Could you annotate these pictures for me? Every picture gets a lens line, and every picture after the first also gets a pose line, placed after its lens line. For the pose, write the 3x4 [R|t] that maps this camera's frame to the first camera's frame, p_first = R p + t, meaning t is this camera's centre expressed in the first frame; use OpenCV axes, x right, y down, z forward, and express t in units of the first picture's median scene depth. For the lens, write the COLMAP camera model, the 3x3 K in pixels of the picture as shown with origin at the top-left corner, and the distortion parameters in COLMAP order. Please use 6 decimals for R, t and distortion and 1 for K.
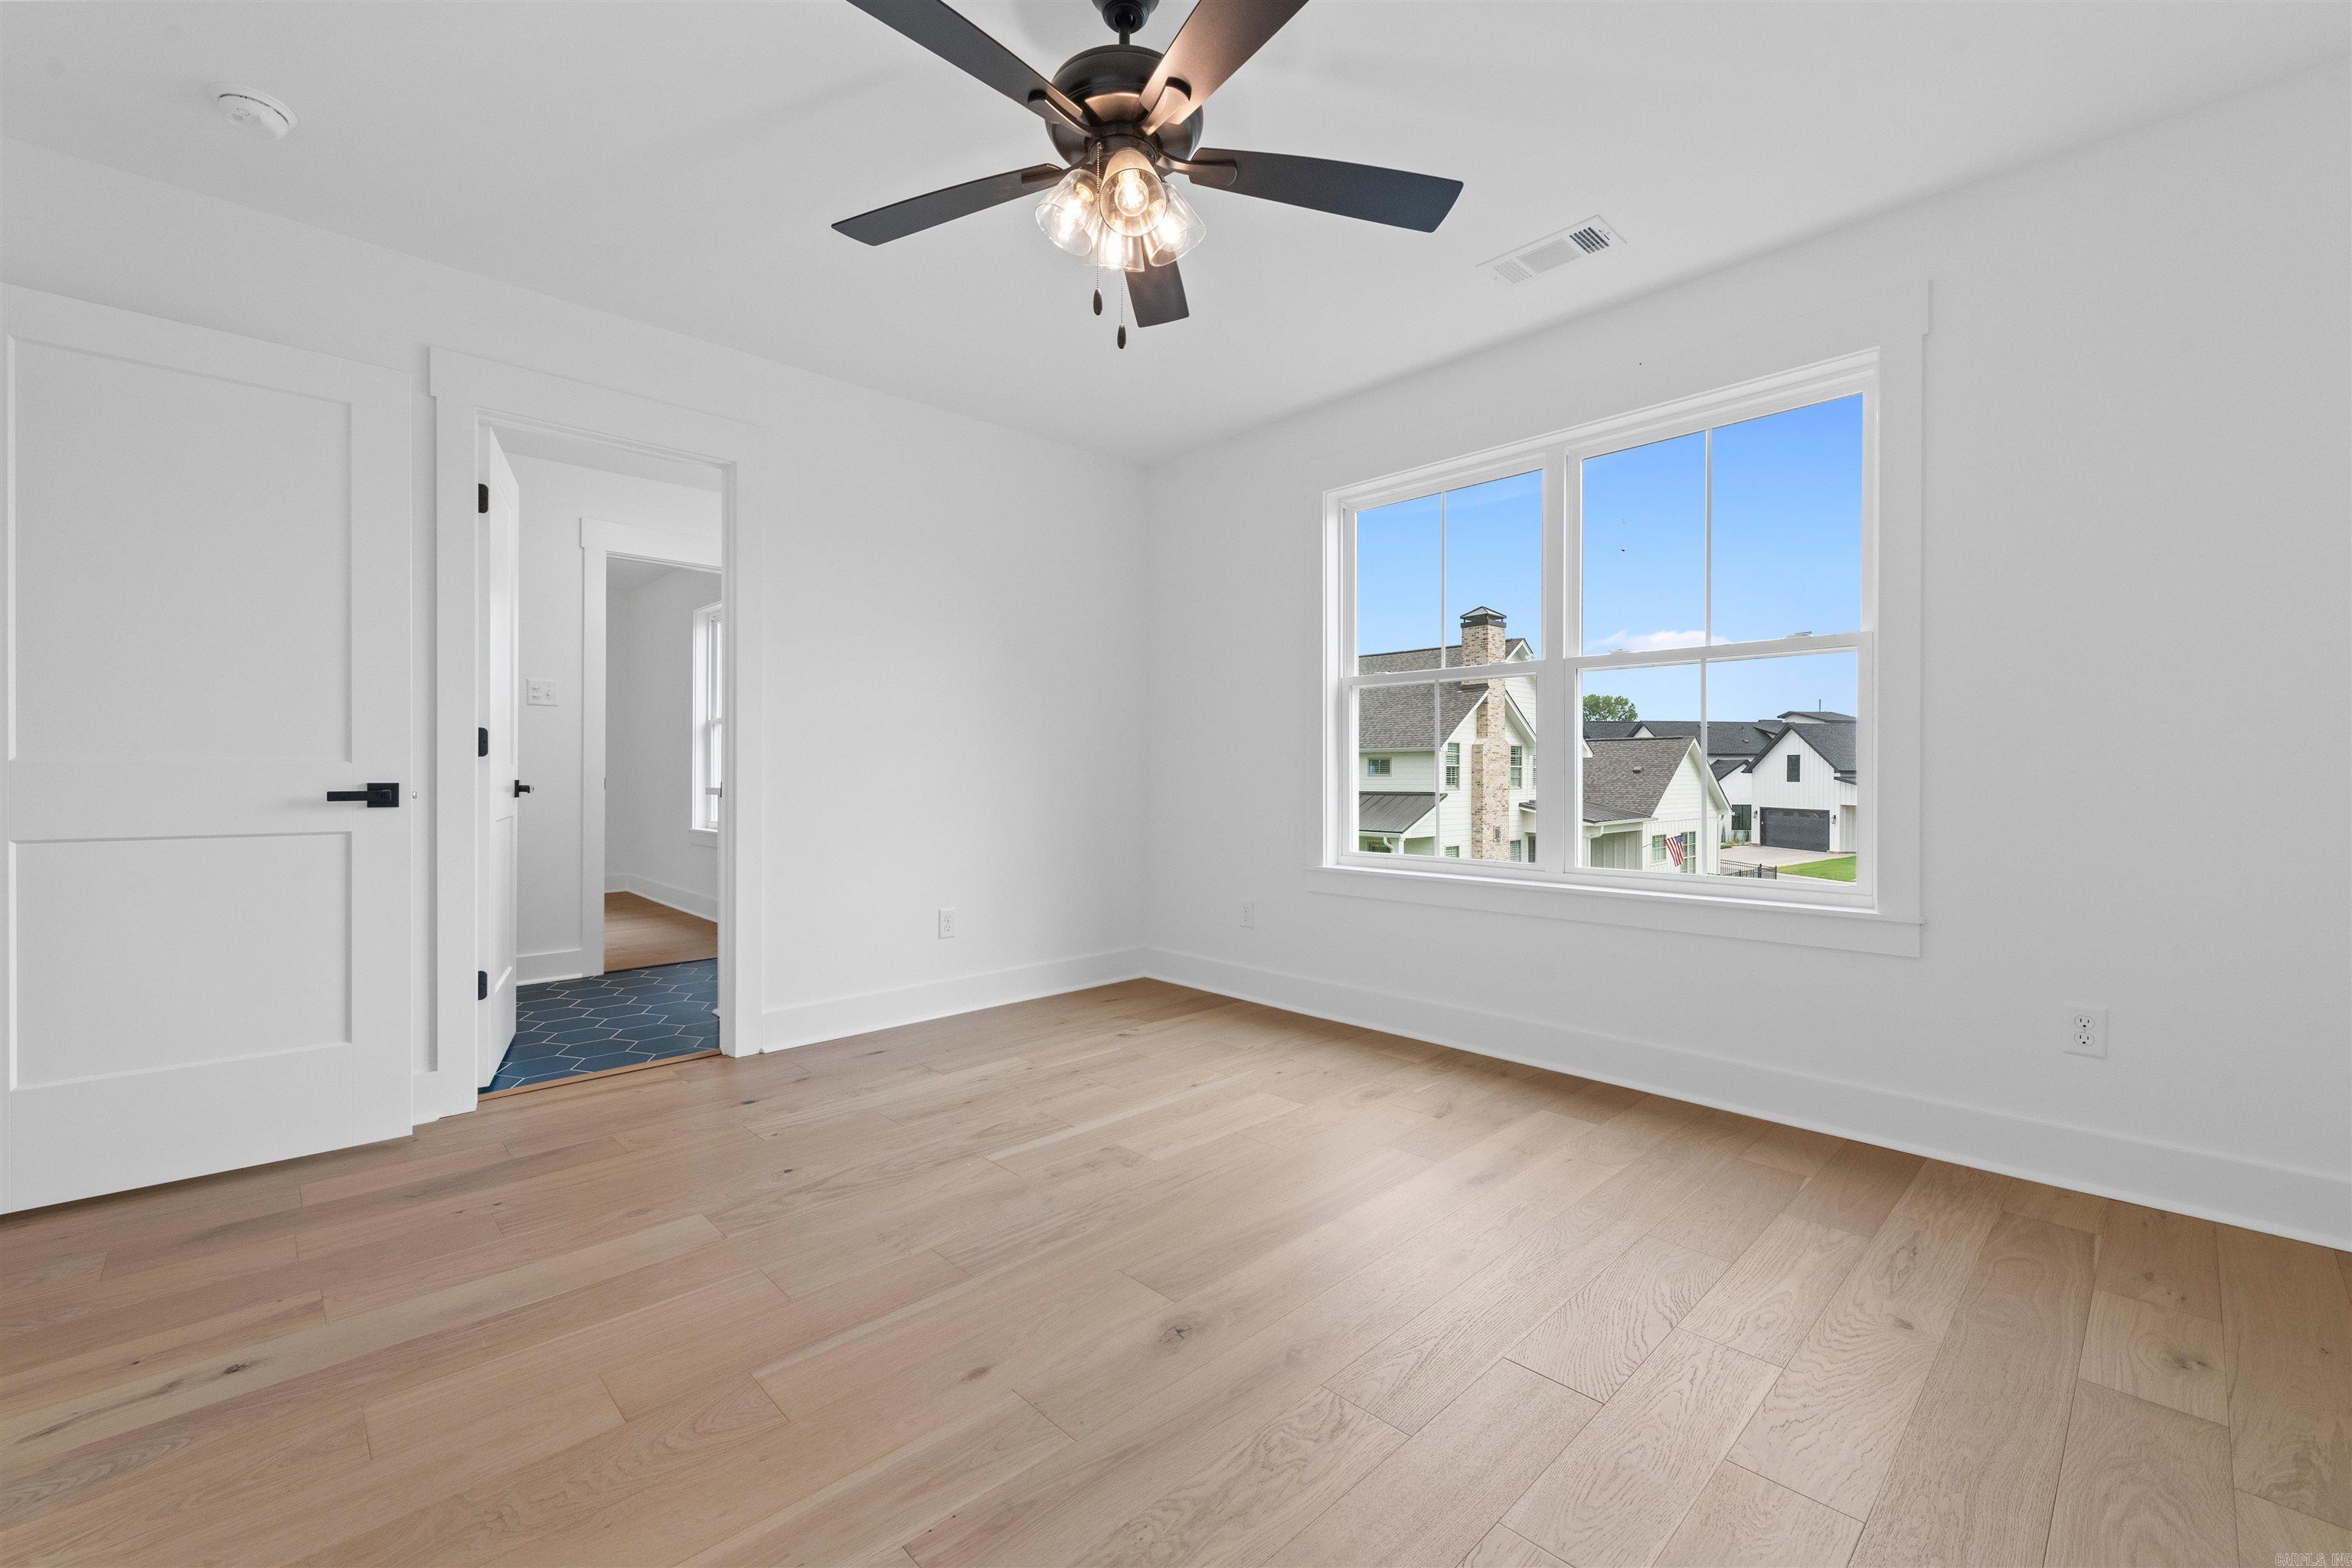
lens RADIAL K [[961.5, 0, 1176.4], [0, 961.5, 778.0], [0, 0, 1]] dist [0.000843, 0.000144]
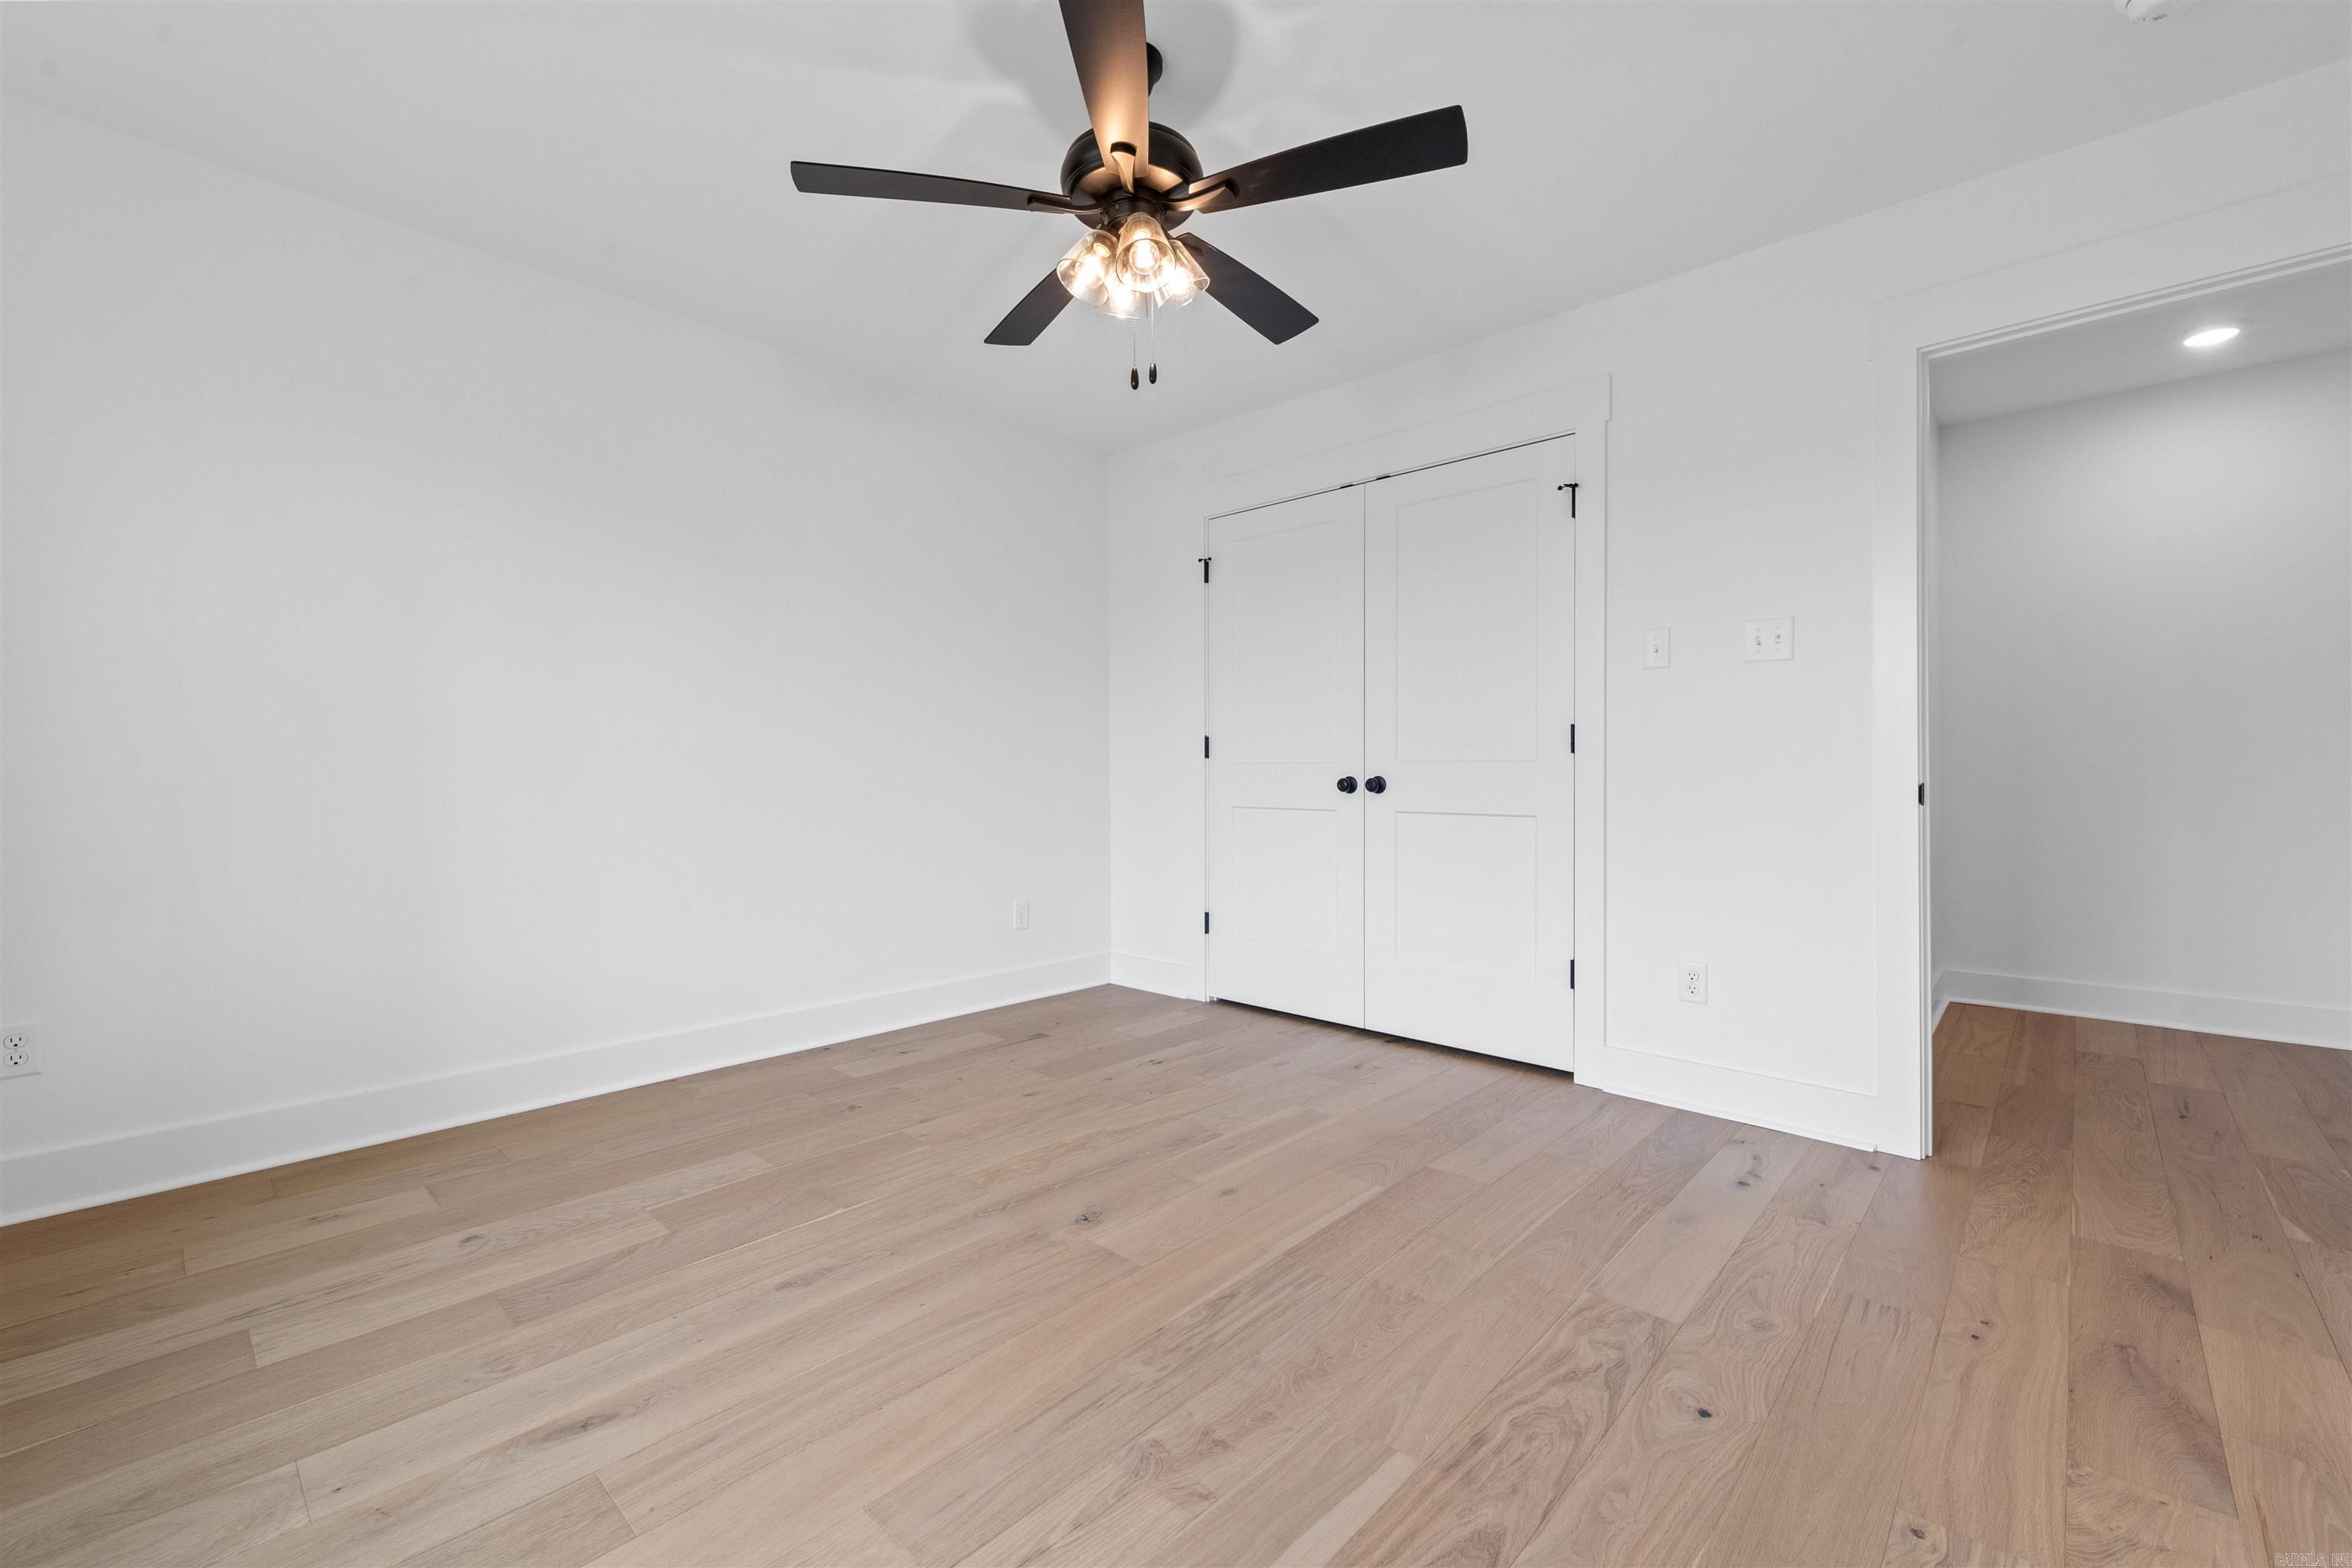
lens RADIAL K [[961.5, 0, 1175.5], [0, 961.5, 779.2], [0, 0, 1]] dist [0.000843, 0.000144]
pose [[-0.998577, 0.001261, -0.053323, -0.038875], [0.000985, 0.999986, 0.005185, -0.001689], [0.053329, 0.005125, -0.998564, 1.882075]]
